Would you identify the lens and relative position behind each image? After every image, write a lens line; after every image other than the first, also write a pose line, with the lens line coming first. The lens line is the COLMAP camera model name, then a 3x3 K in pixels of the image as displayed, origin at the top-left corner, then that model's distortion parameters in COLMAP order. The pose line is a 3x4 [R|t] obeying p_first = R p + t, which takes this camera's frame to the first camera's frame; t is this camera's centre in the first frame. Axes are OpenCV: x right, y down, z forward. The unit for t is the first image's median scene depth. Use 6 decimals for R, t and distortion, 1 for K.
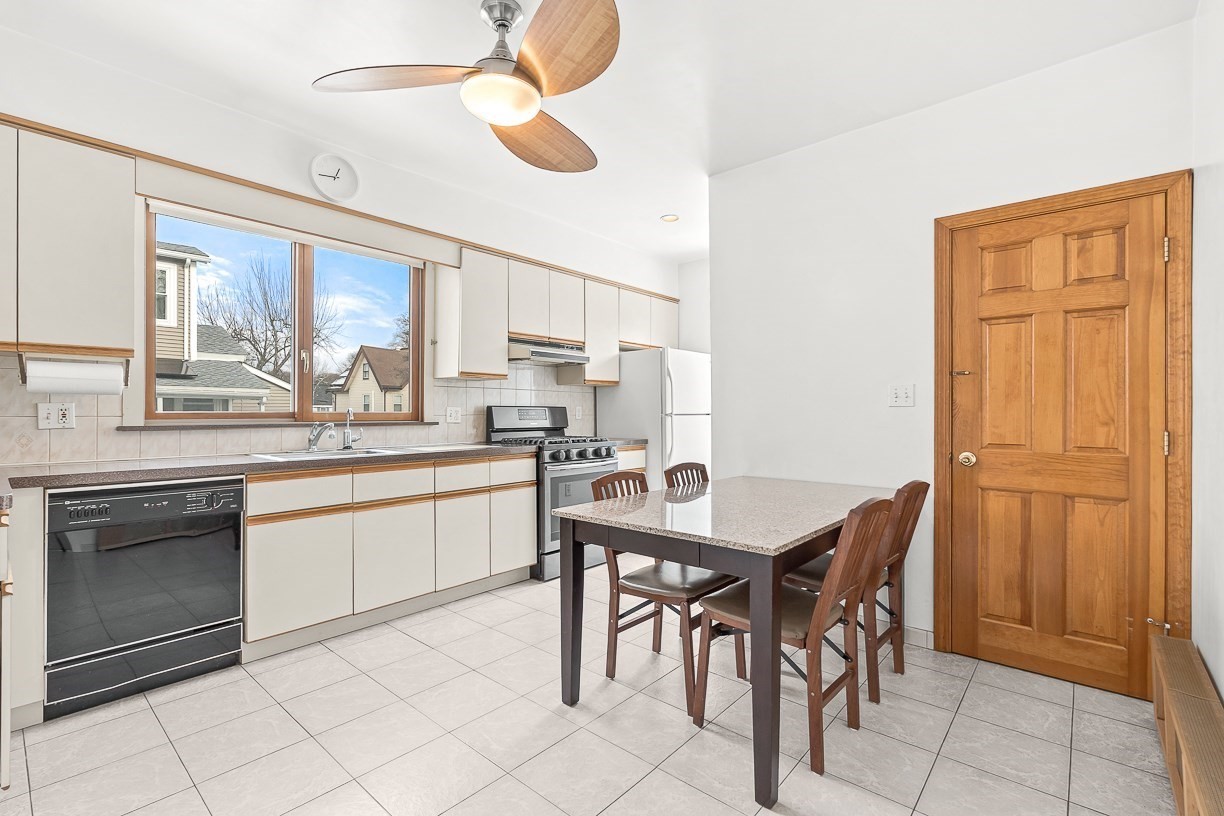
lens RADIAL K [[550.1, 0, 611.9], [0, 550.1, 410.0], [0, 0, 1]] dist [-0.001263, -0.000372]
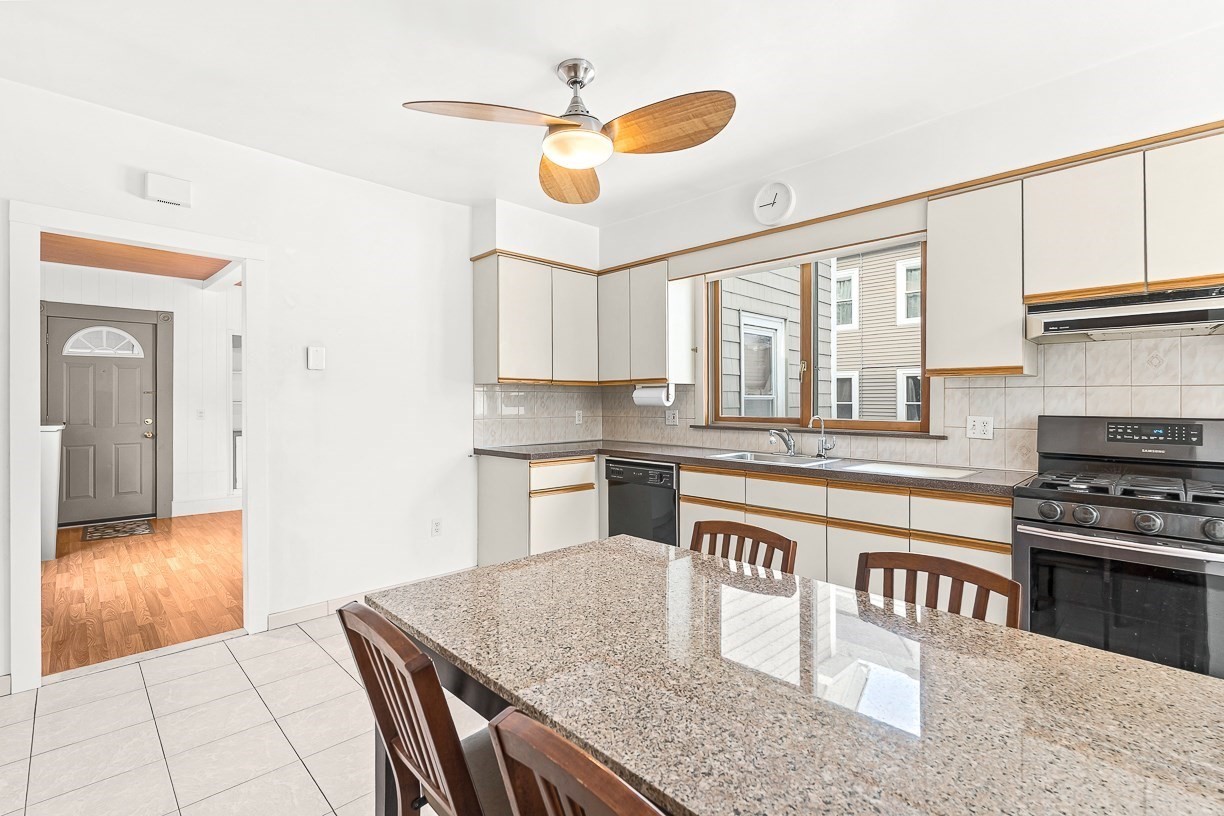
lens RADIAL K [[555.8, 0, 615.8], [0, 555.8, 404.1], [0, 0, 1]] dist [-0.004729, -0.000485]
pose [[-0.080653, 0.006174, -0.996723, 0.705728], [0.002187, 0.999980, 0.006017, -0.040189], [0.996740, -0.001695, -0.080665, 0.903481]]
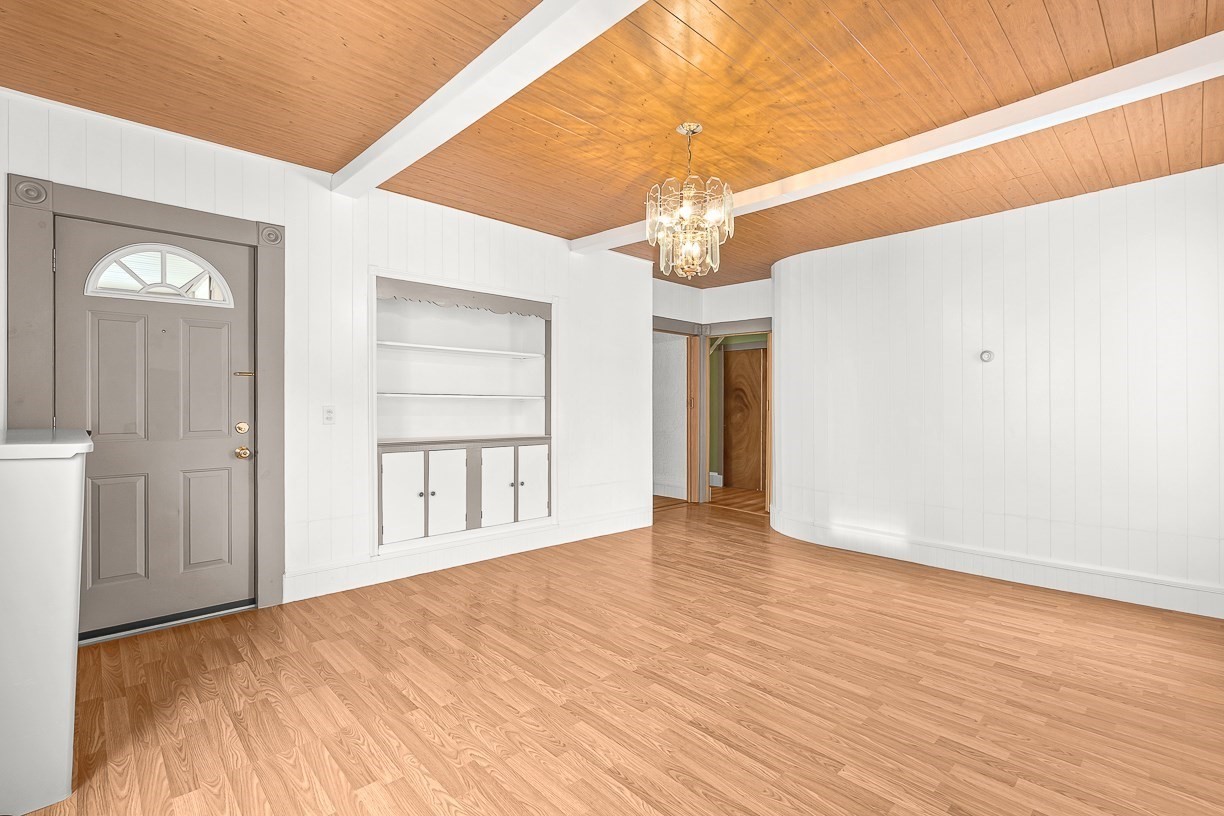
lens RADIAL K [[549.8, 0, 607.3], [0, 549.8, 411.1], [0, 0, 1]] dist [-0.000869, -0.000238]
pose [[-0.100505, 0.014328, -0.994833, -0.320521], [-0.001371, 0.999893, 0.014539, -0.013647], [0.994936, 0.002826, -0.100475, -0.316936]]
